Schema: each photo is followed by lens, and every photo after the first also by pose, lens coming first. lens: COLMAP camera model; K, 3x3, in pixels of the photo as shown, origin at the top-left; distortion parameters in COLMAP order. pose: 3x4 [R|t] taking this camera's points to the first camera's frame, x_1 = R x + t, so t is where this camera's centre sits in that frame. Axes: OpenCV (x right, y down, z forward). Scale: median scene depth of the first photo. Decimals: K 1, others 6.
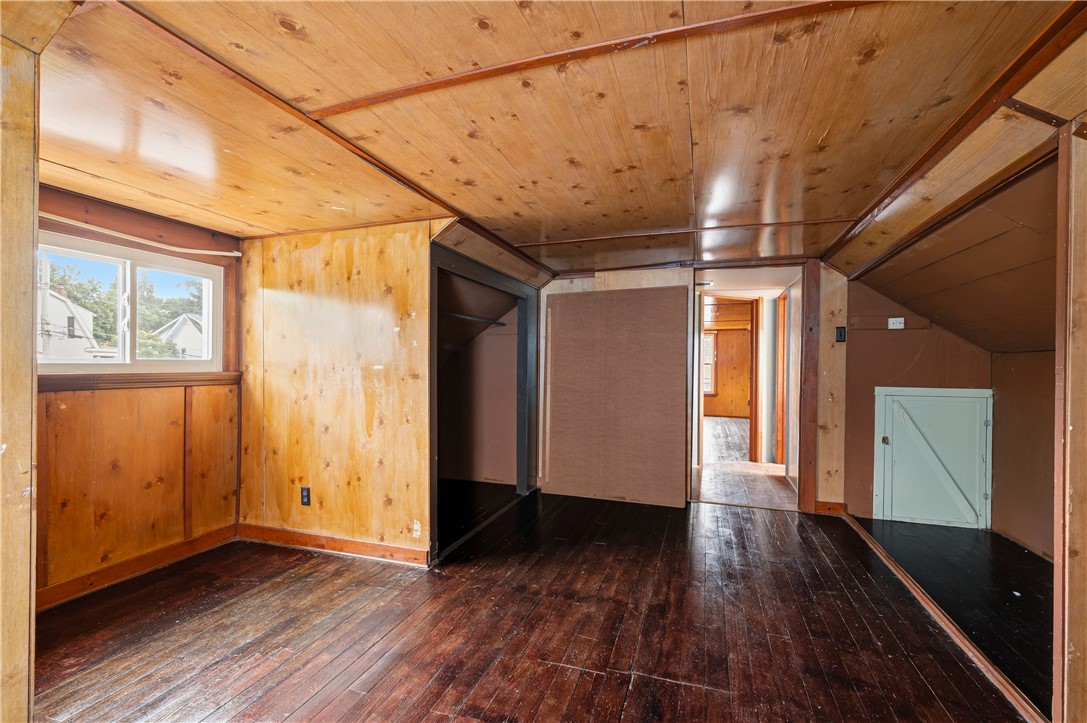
lens RADIAL K [[492.0, 0, 538.9], [0, 492.0, 368.3], [0, 0, 1]] dist [-0.002469, -0.000047]
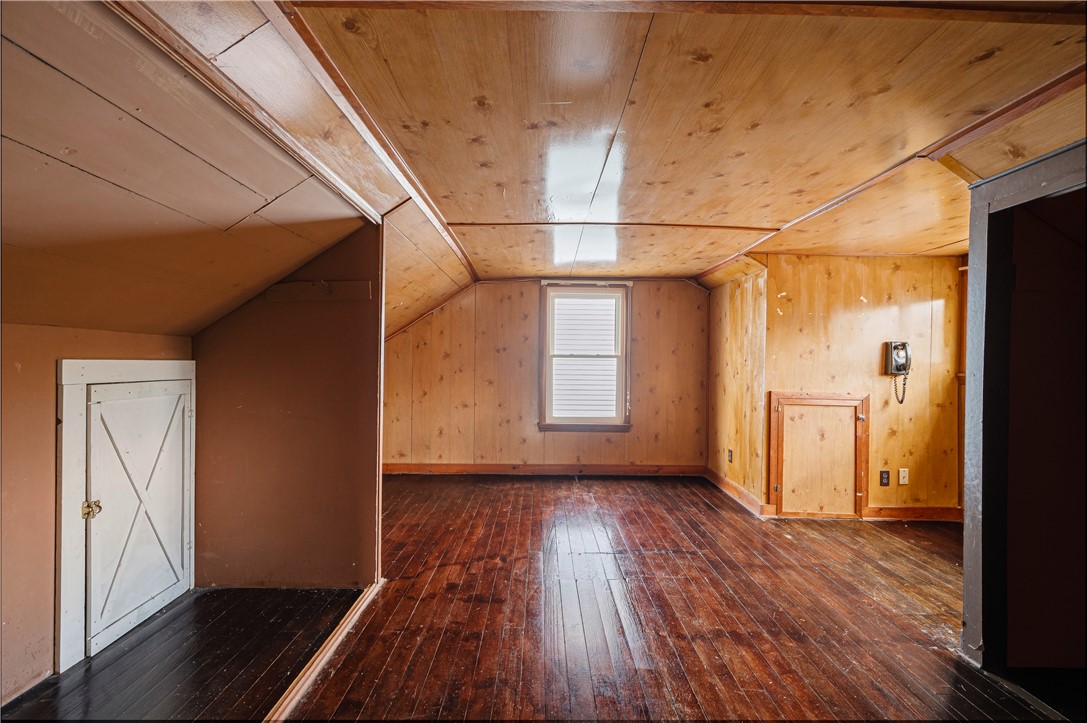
lens RADIAL K [[492.0, 0, 544.4], [0, 492.0, 362.2], [0, 0, 1]] dist [-0.002469, -0.000047]
pose [[-0.944440, -0.015482, -0.328320, 0.747593], [-0.019180, 0.999784, 0.008028, -0.009345], [0.328124, 0.013879, -0.944533, 1.908913]]
